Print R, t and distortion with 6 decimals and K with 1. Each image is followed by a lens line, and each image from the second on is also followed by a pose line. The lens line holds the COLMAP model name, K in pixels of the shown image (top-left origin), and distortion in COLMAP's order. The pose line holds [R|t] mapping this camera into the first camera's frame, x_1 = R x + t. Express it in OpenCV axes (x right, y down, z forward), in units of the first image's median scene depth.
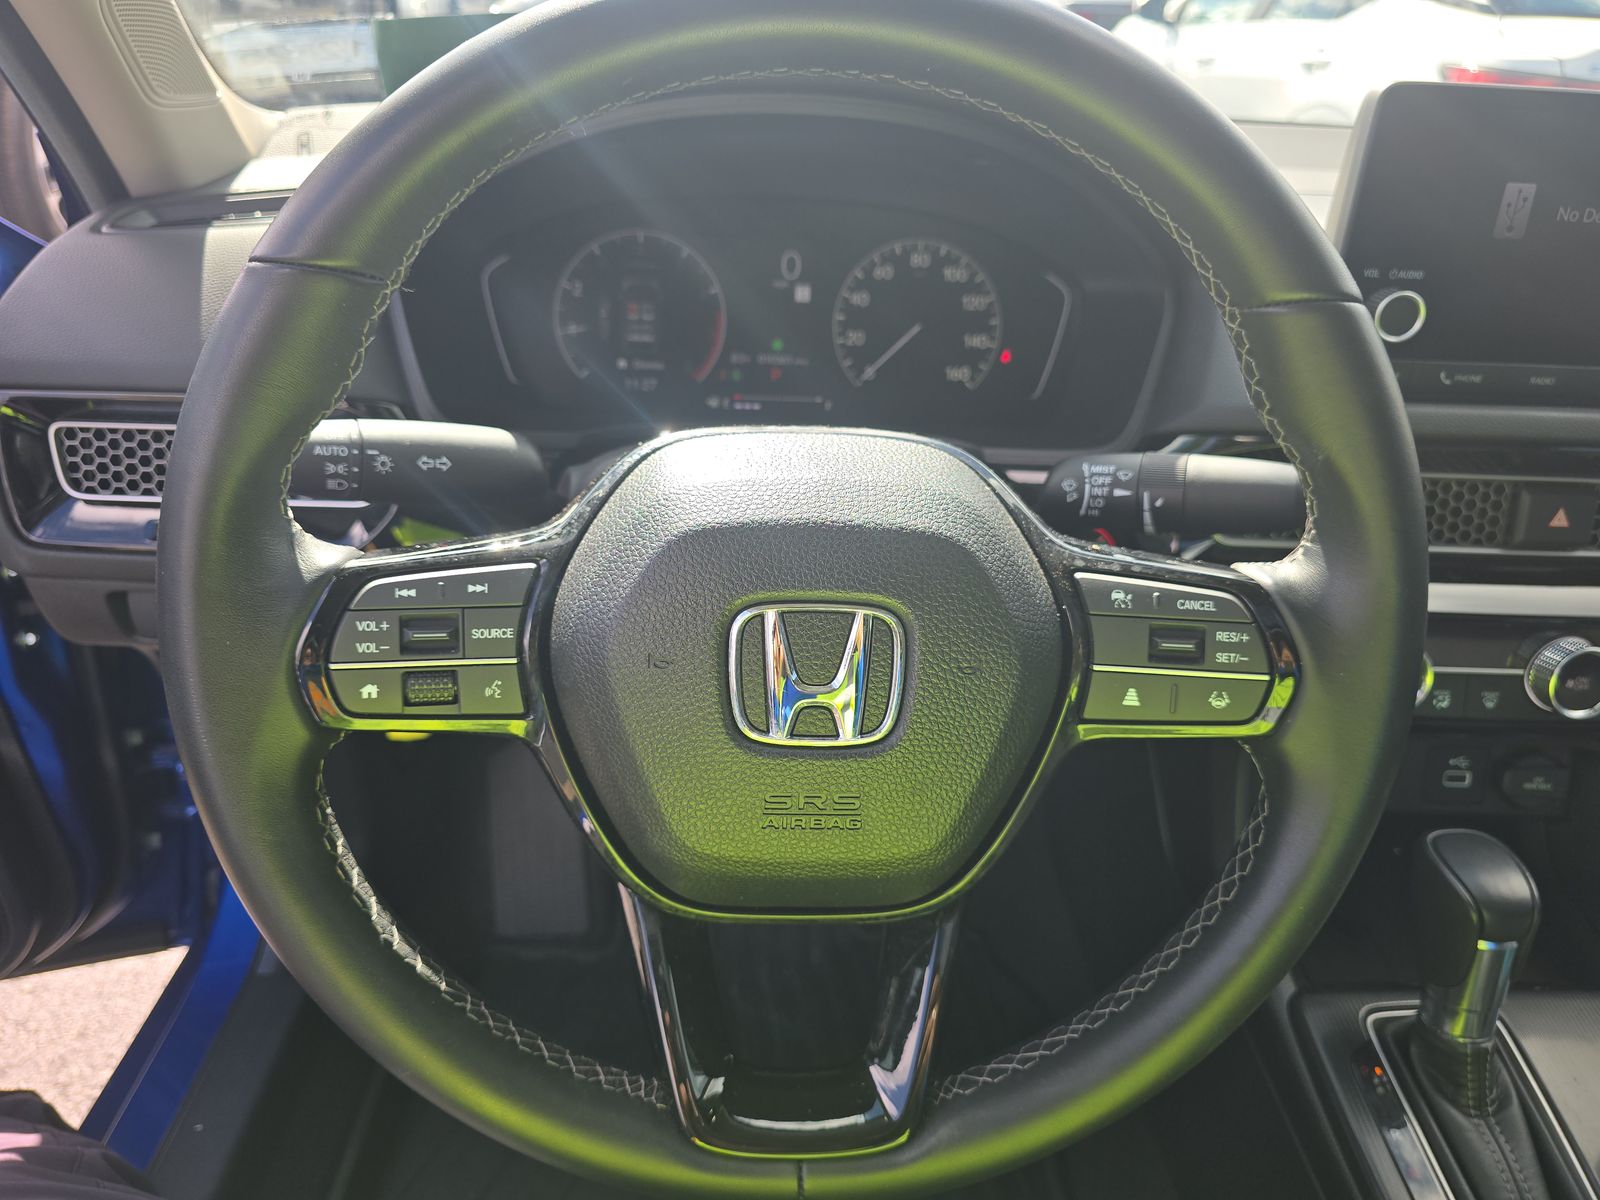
lens RADIAL K [[1069.5, 0, 800.0], [0, 1069.5, 600.0], [0, 0, 1]] dist [0.016129, -0.033260]
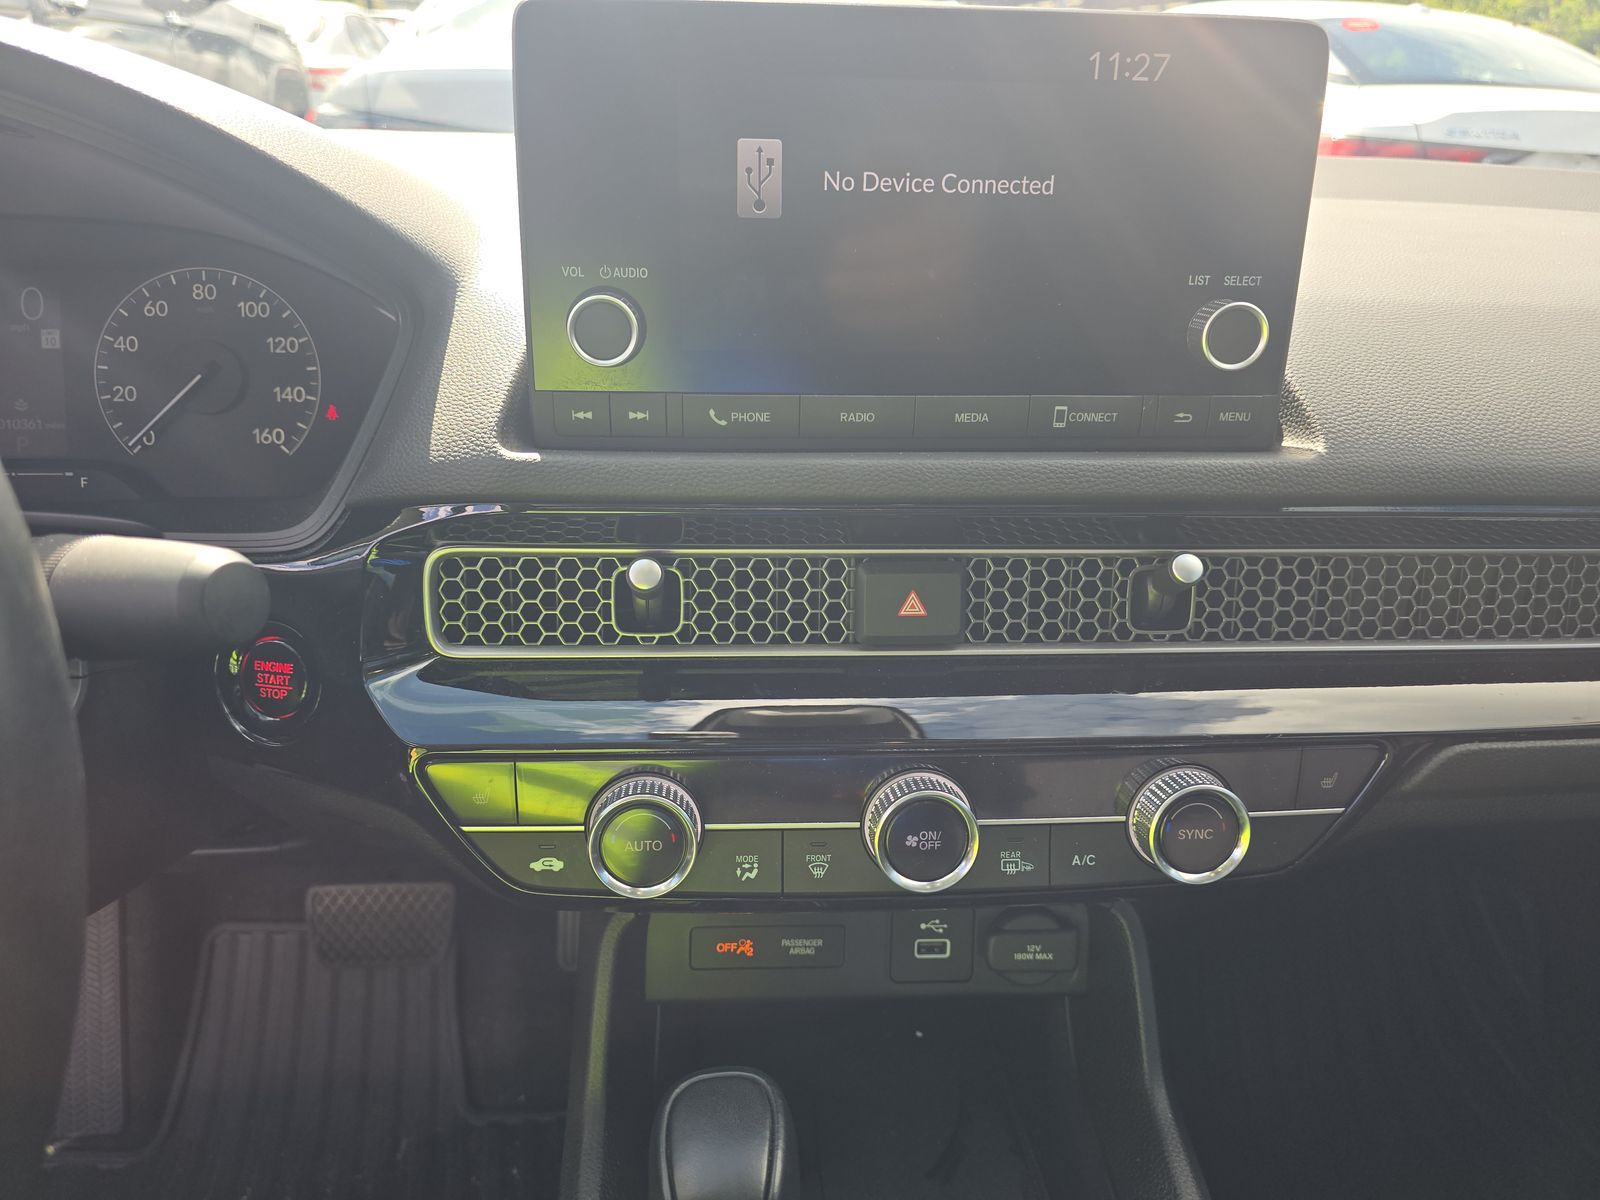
lens RADIAL K [[1059.0, 0, 800.0], [0, 1059.0, 600.0], [0, 0, 1]] dist [0.033977, -0.044889]
pose [[0.999186, -0.032186, 0.024305, 0.515207], [0.033964, 0.996478, -0.076667, -0.022967], [-0.021751, 0.077430, 0.996760, 0.242073]]
